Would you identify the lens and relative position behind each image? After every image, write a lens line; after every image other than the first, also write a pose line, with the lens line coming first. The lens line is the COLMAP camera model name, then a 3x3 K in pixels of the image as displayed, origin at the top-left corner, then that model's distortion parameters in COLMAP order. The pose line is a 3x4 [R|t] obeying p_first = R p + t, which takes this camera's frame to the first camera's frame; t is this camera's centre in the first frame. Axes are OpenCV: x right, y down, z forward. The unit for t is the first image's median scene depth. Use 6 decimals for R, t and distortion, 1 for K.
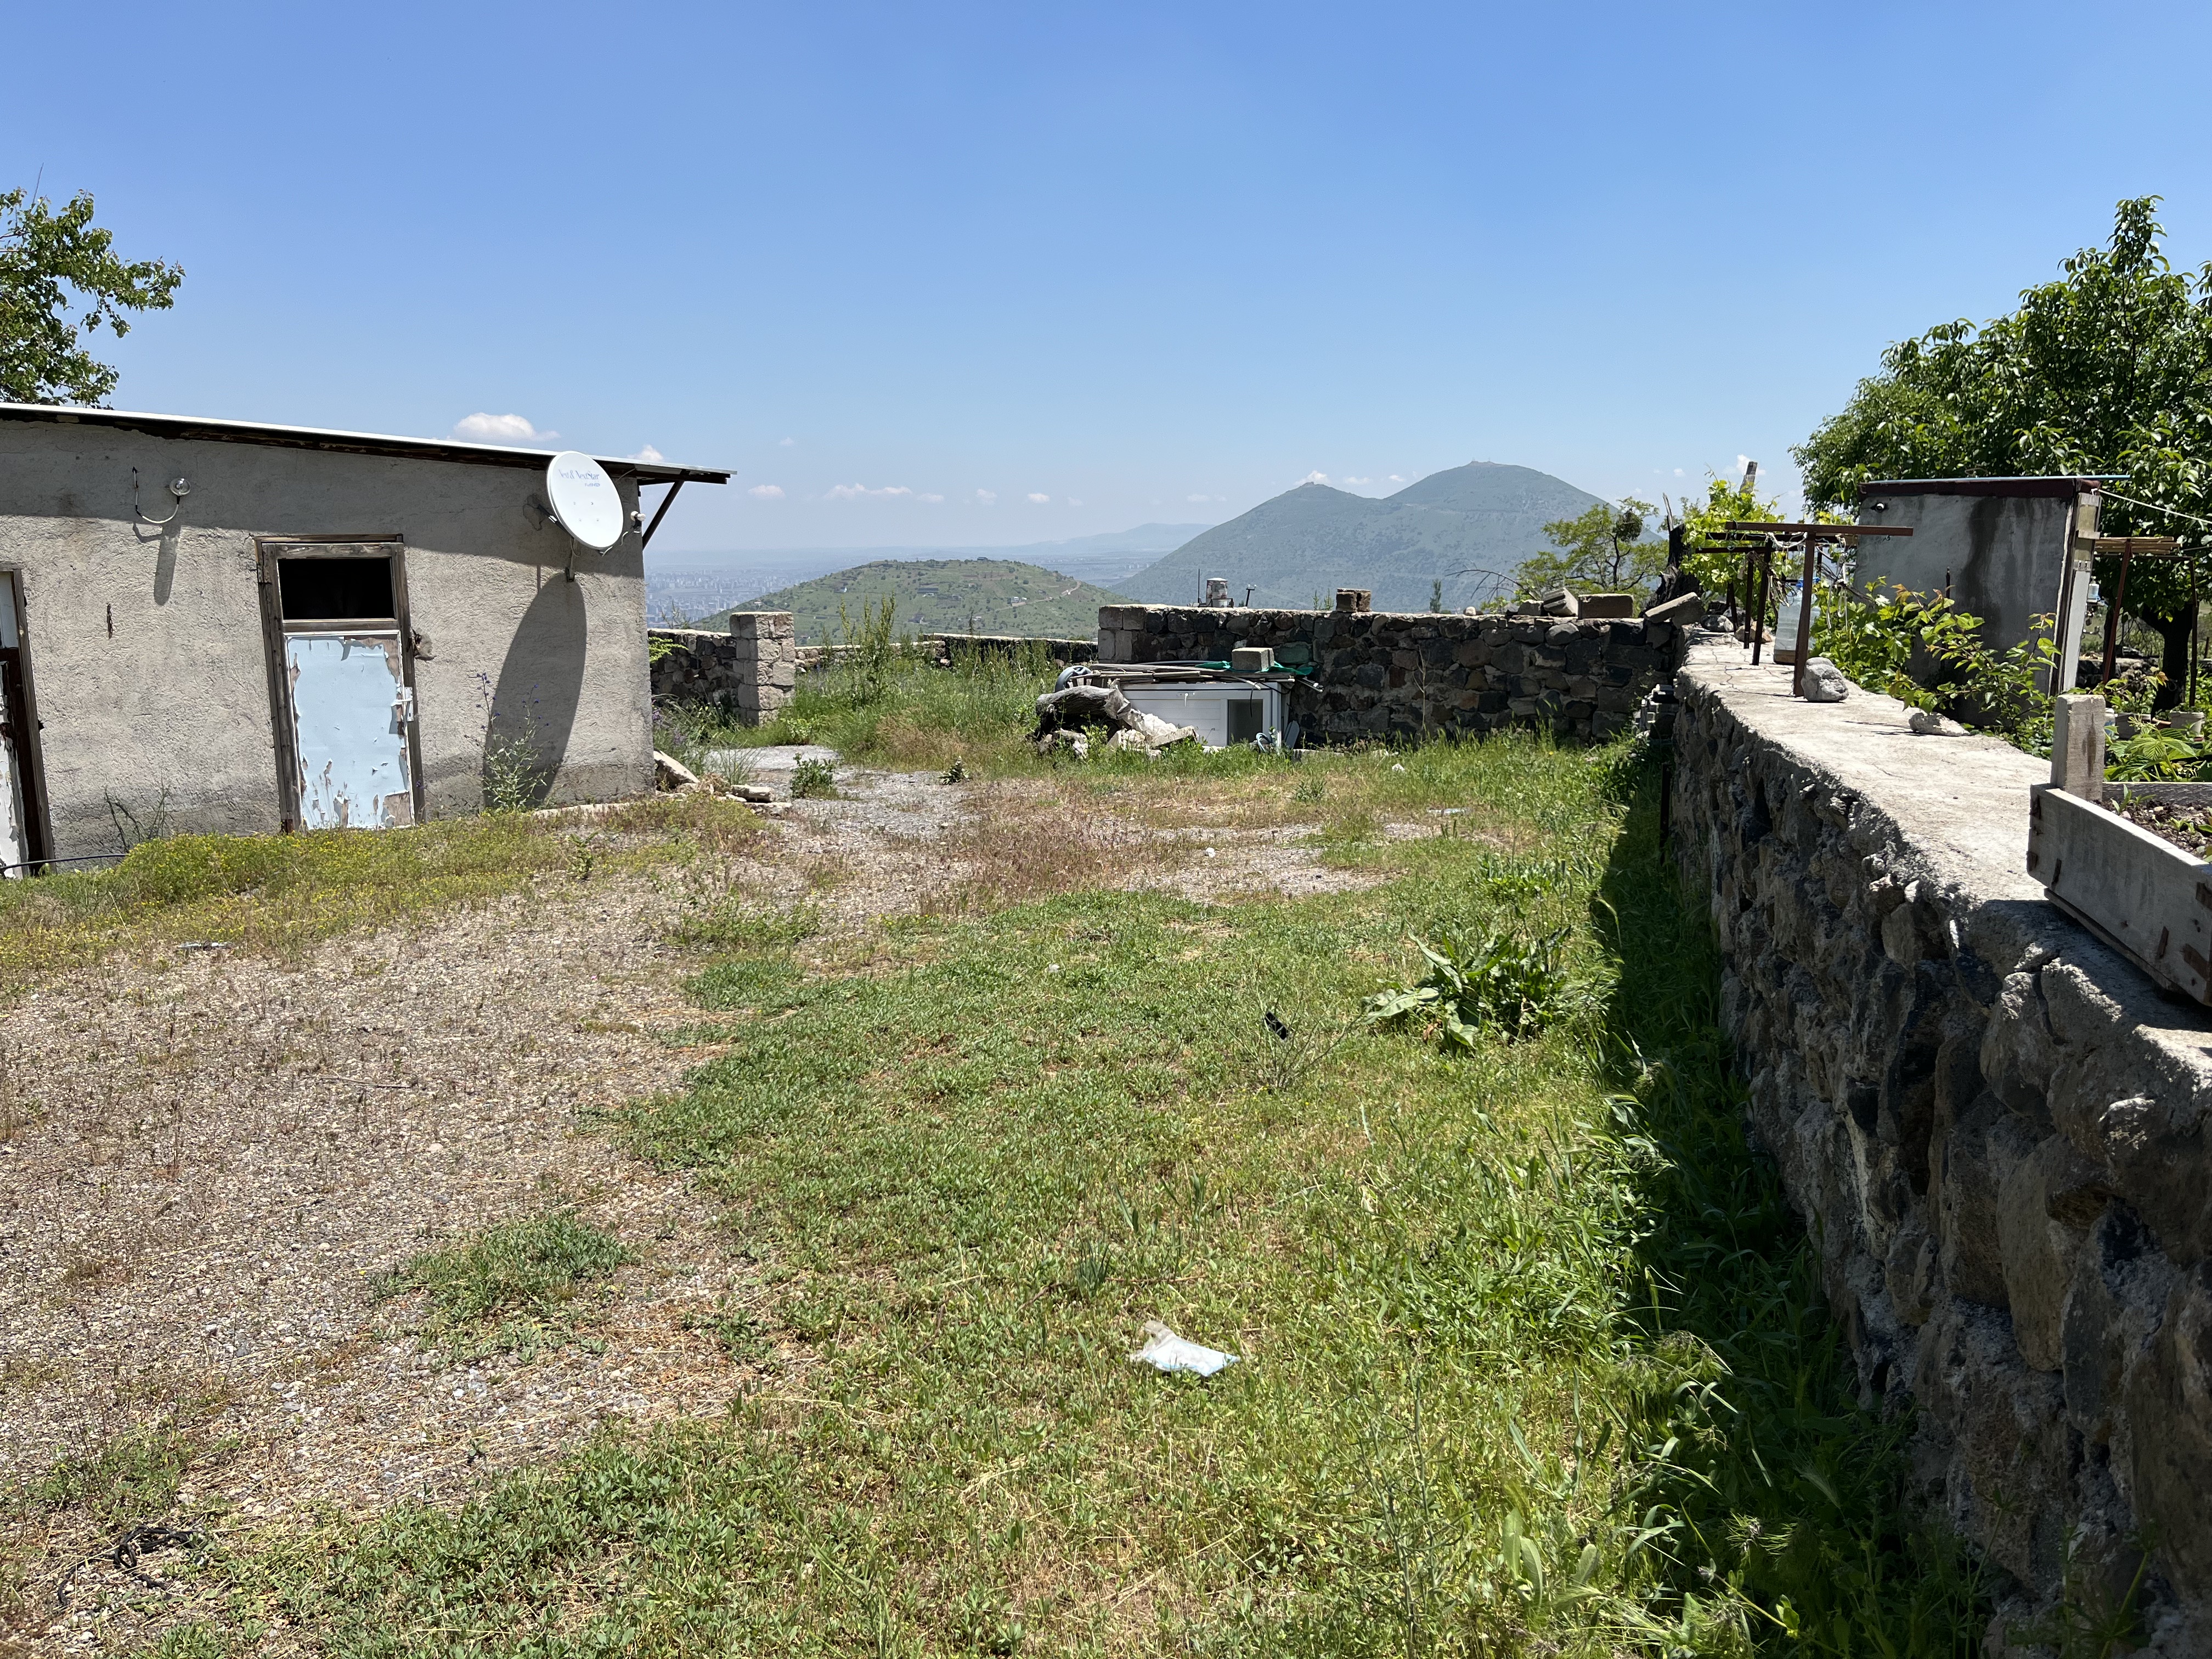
lens RADIAL K [[1680.7, 0, 1119.8], [0, 1680.7, 830.2], [0, 0, 1]] dist [0.002401, -0.010710]
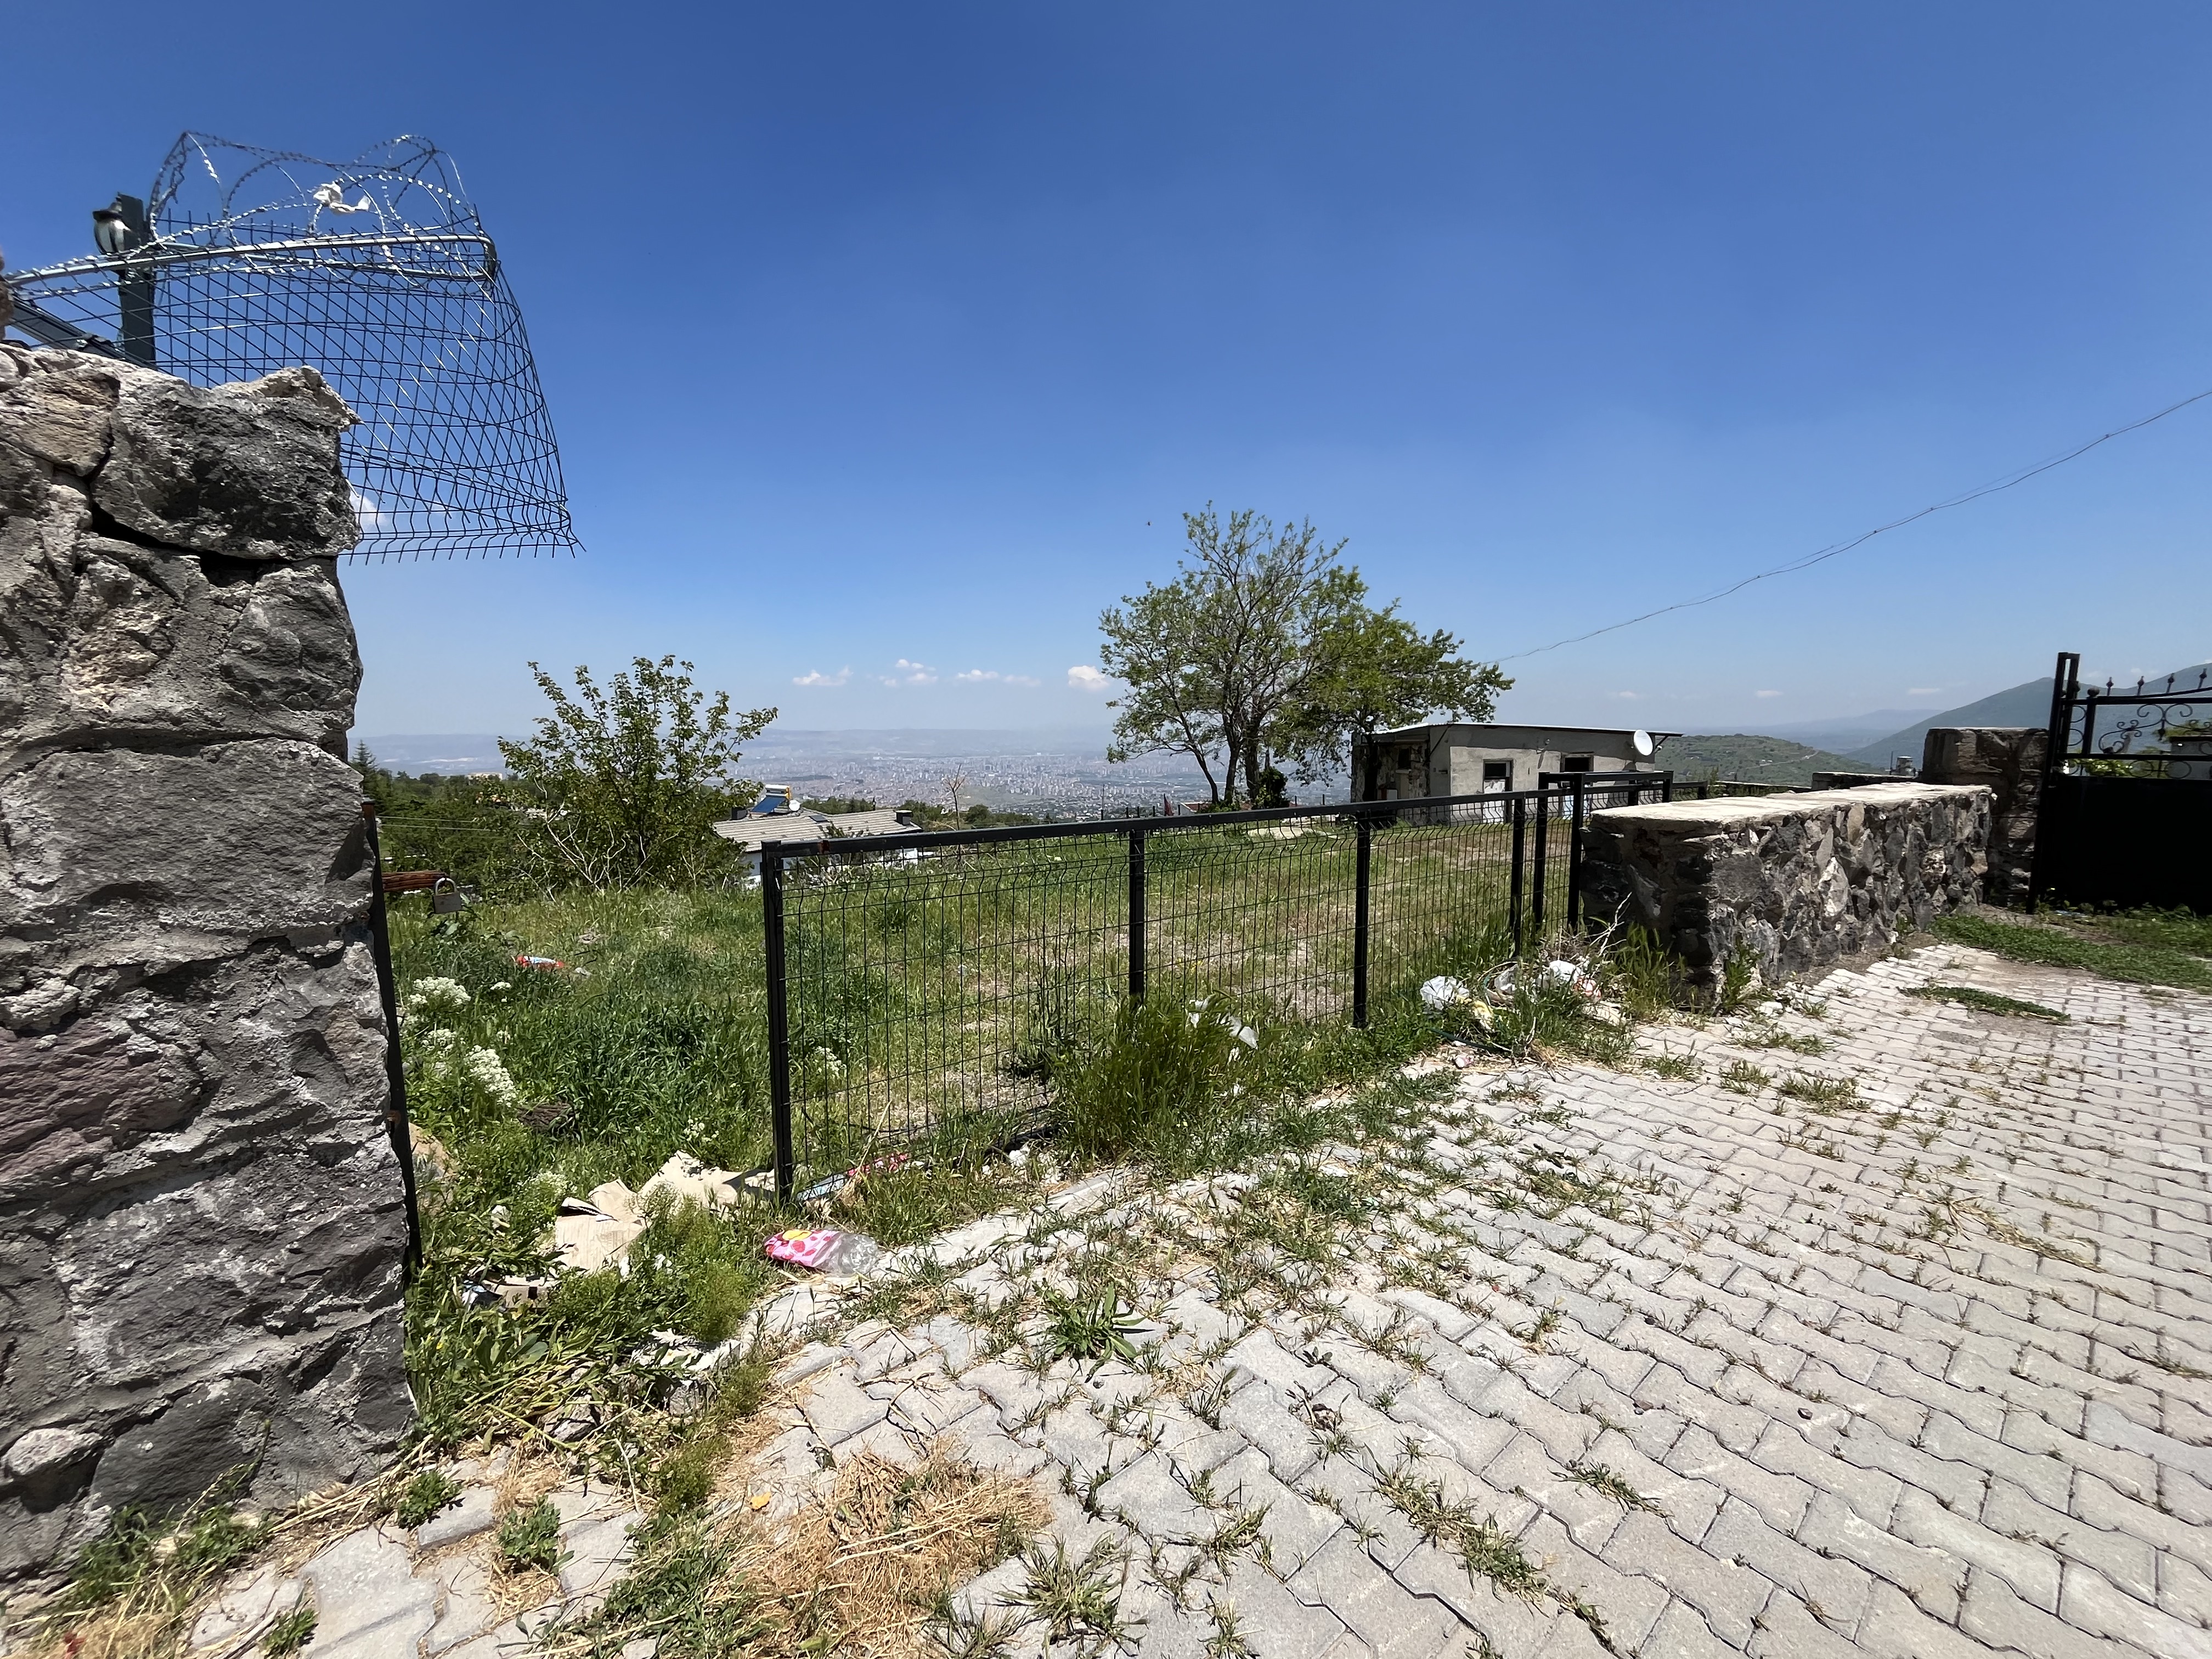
lens RADIAL K [[927.0, 0, 1101.1], [0, 927.0, 829.5], [0, 0, 1]] dist [-0.003975, 0.000130]
pose [[0.776881, 0.065891, -0.626190, 0.044091], [-0.101821, 0.994567, -0.021671, 0.130542], [0.621360, 0.080595, 0.779369, -1.060254]]
